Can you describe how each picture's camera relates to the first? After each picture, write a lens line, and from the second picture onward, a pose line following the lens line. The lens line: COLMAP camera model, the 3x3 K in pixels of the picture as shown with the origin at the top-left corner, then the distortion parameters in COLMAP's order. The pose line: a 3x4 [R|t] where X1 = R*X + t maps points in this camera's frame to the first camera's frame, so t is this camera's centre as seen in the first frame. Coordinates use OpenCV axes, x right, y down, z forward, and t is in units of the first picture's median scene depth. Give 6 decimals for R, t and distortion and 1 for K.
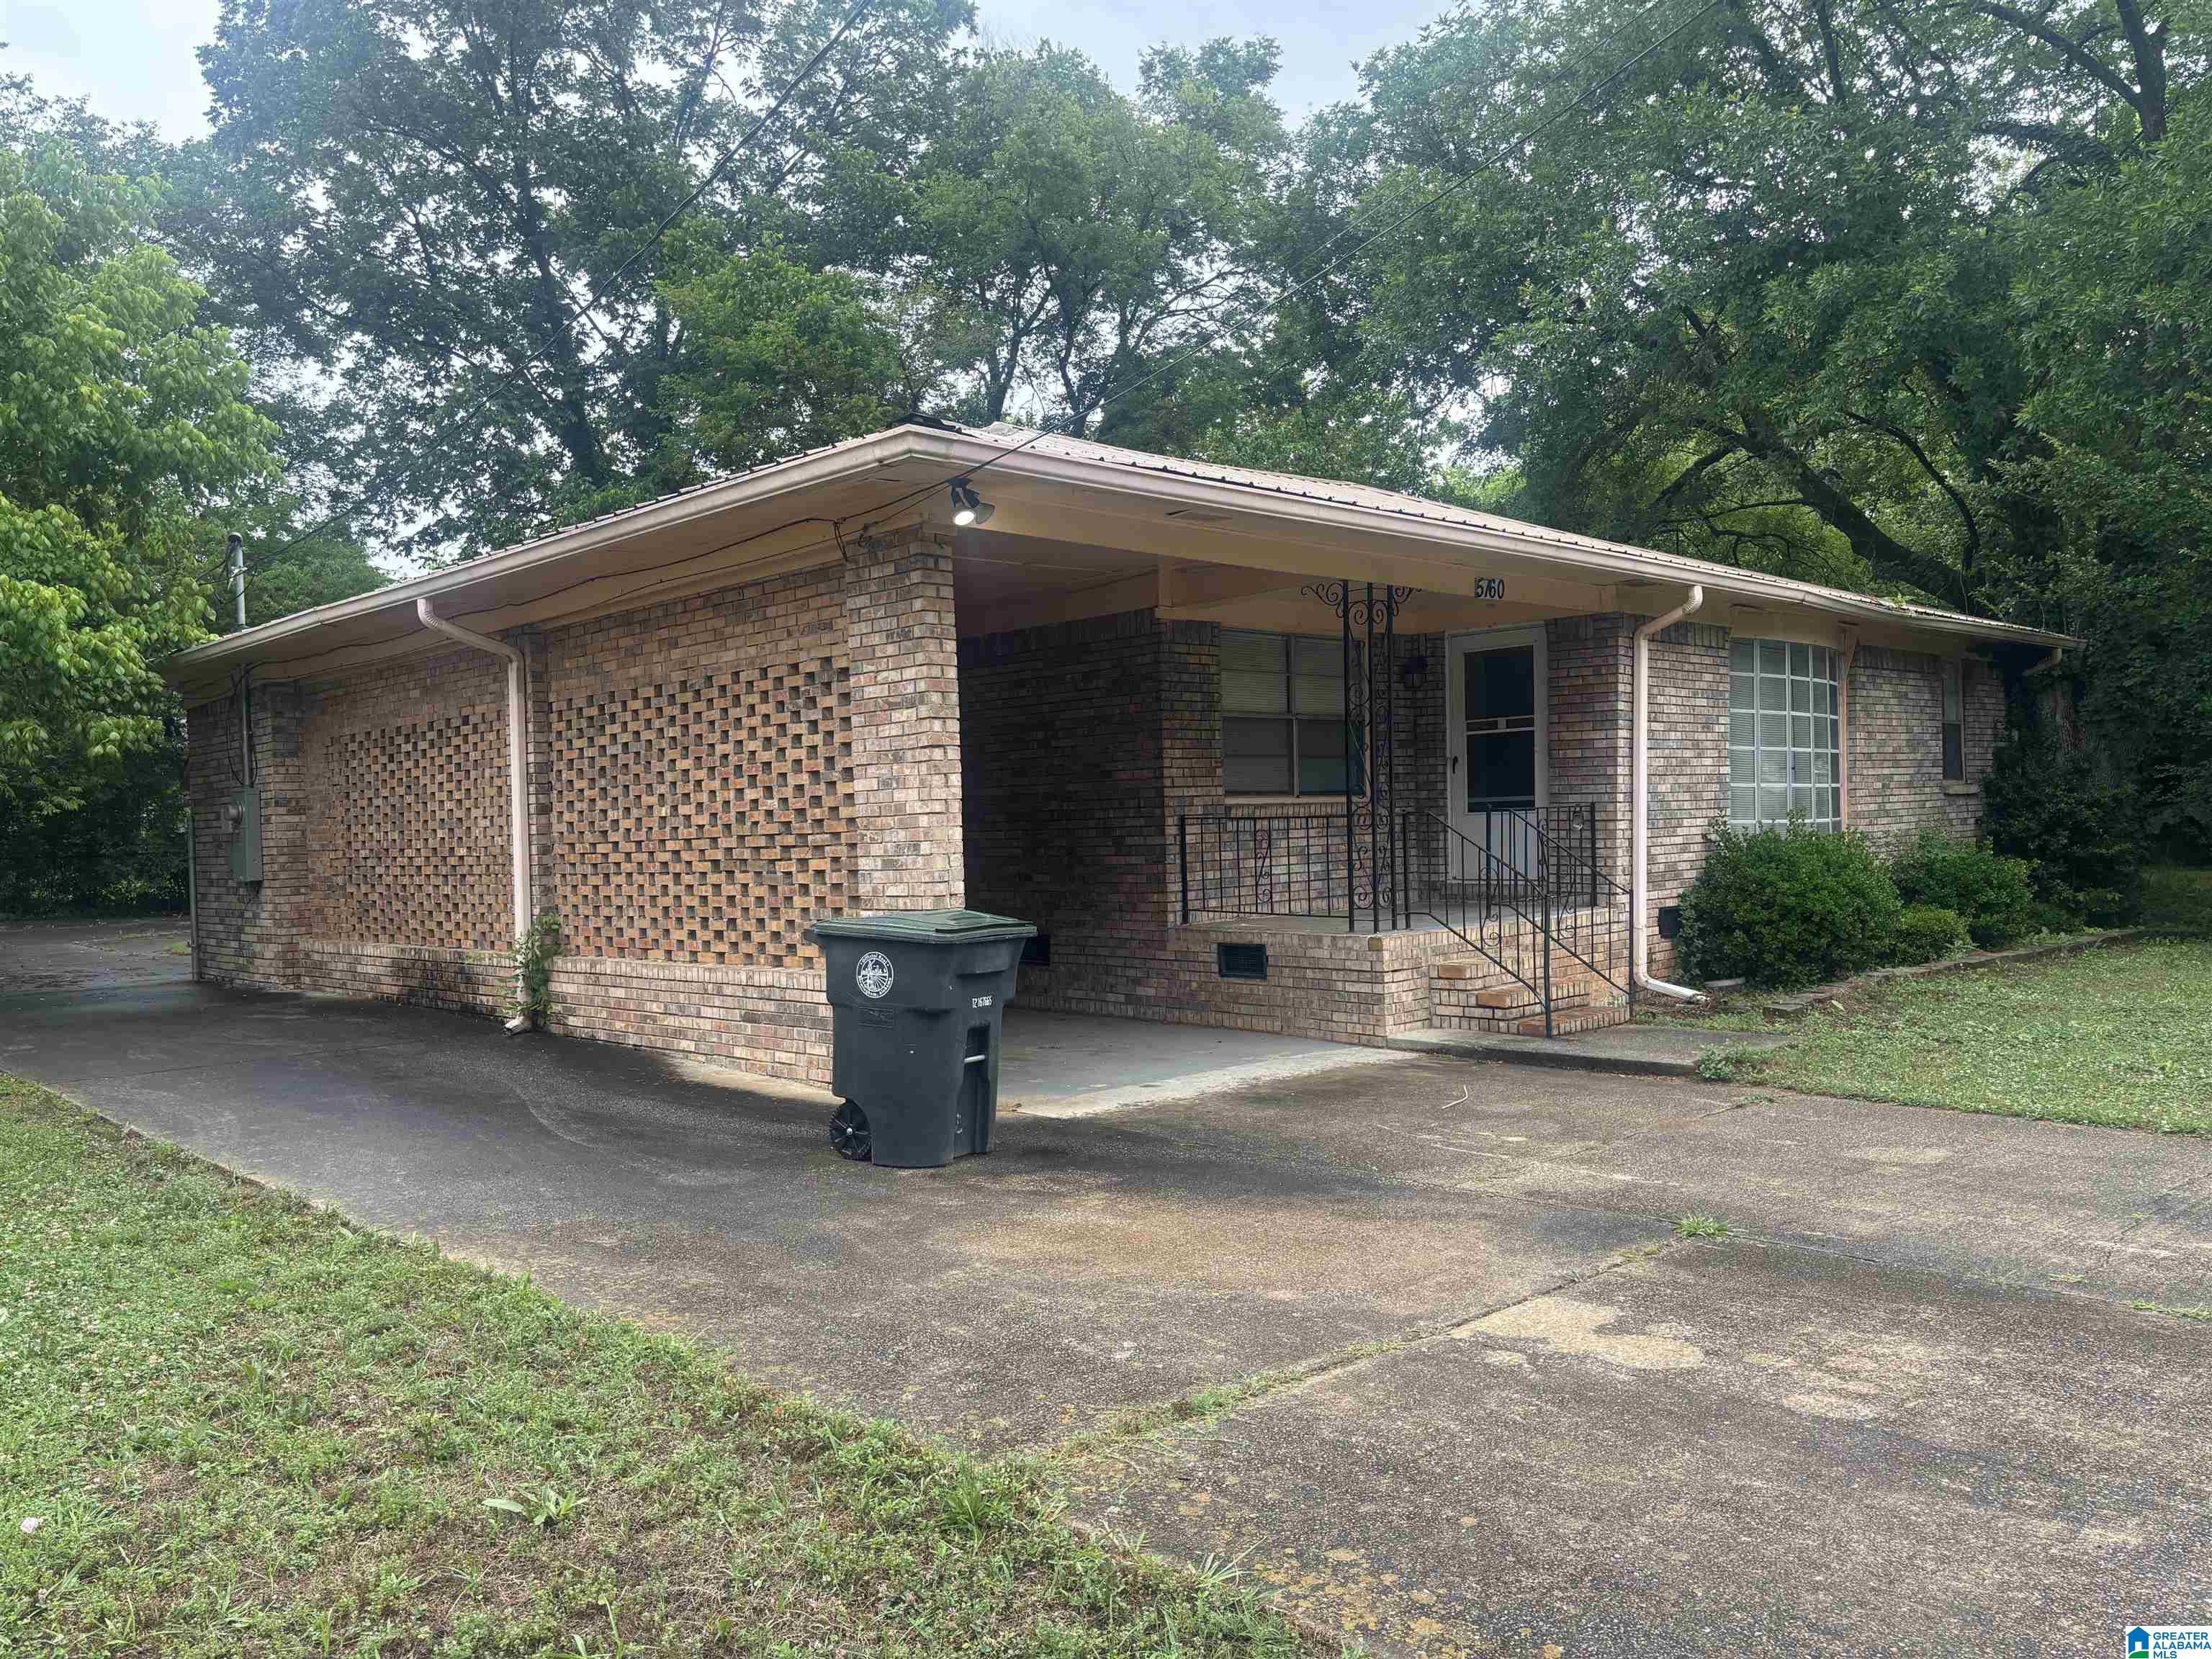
lens RADIAL K [[1682.9, 0, 1098.7], [0, 1682.9, 835.5], [0, 0, 1]] dist [0.030768, -0.055491]
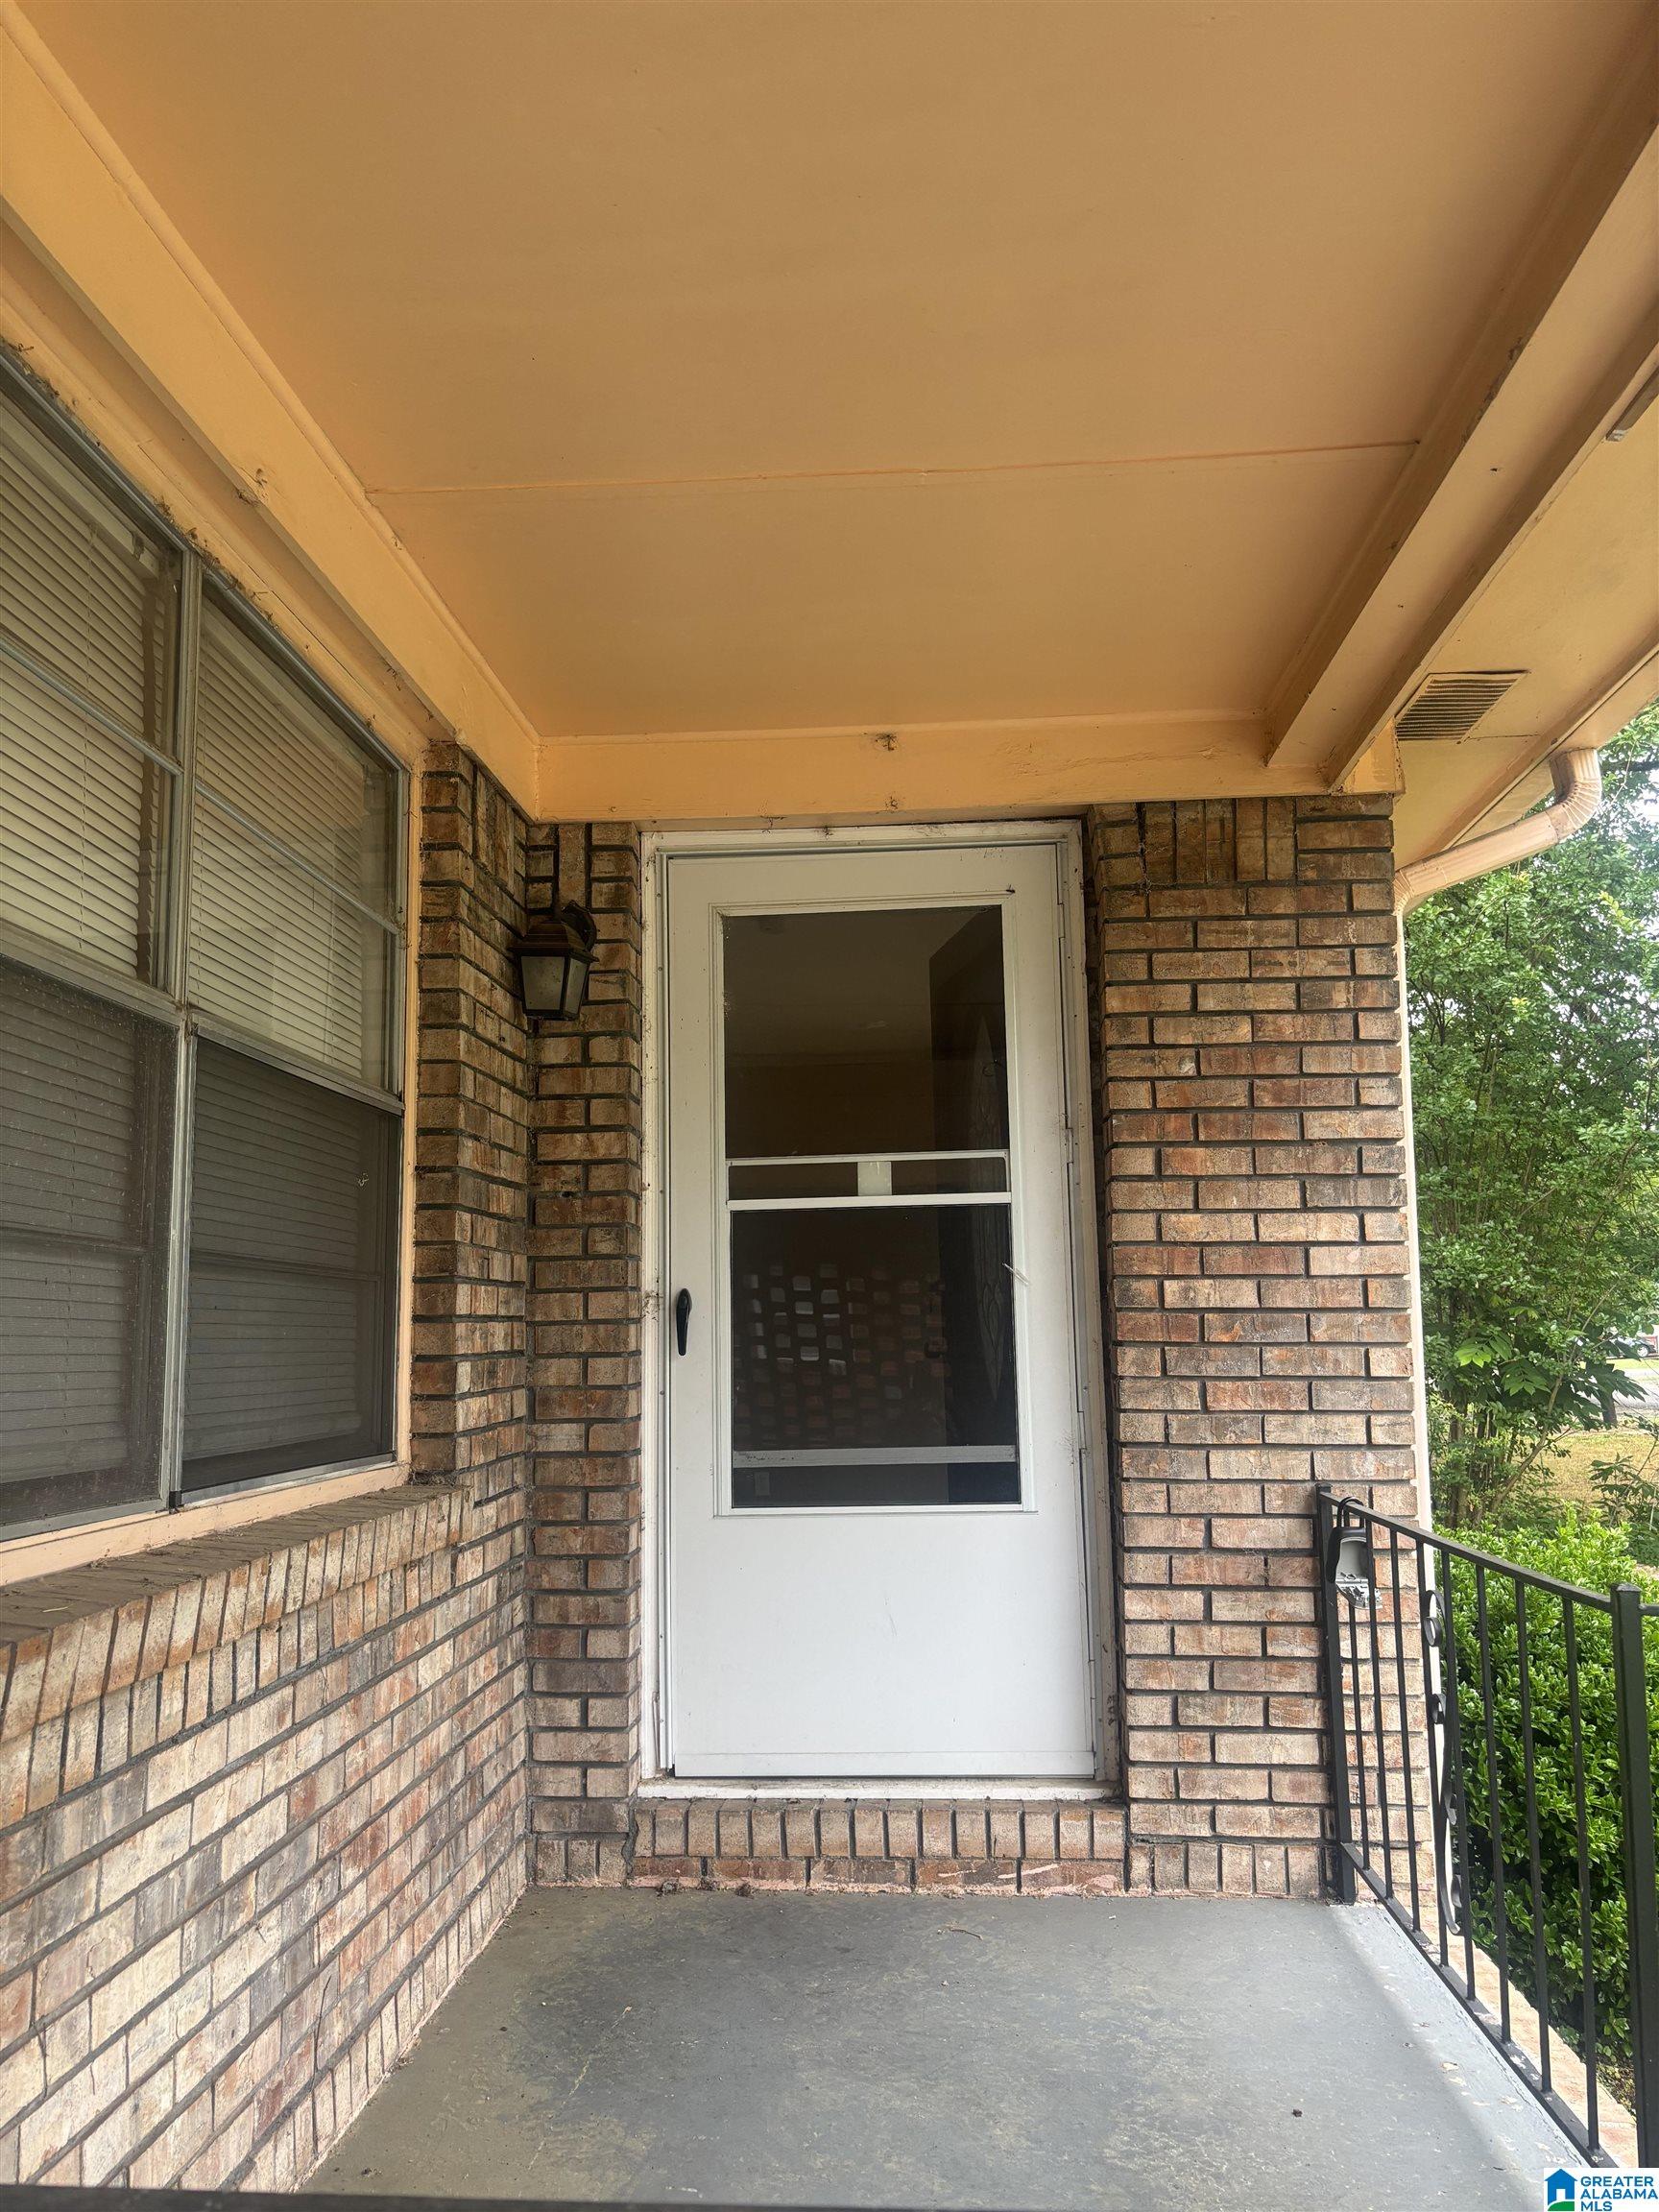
lens RADIAL K [[1682.9, 0, 829.8], [0, 1682.9, 1118.8], [0, 0, 1]] dist [0.030768, -0.055491]
pose [[0.733562, 0.106587, 0.671213, 0.049886], [0.002827, 0.987138, -0.159845, -0.032292], [-0.679617, 0.119154, 0.723825, 0.817342]]
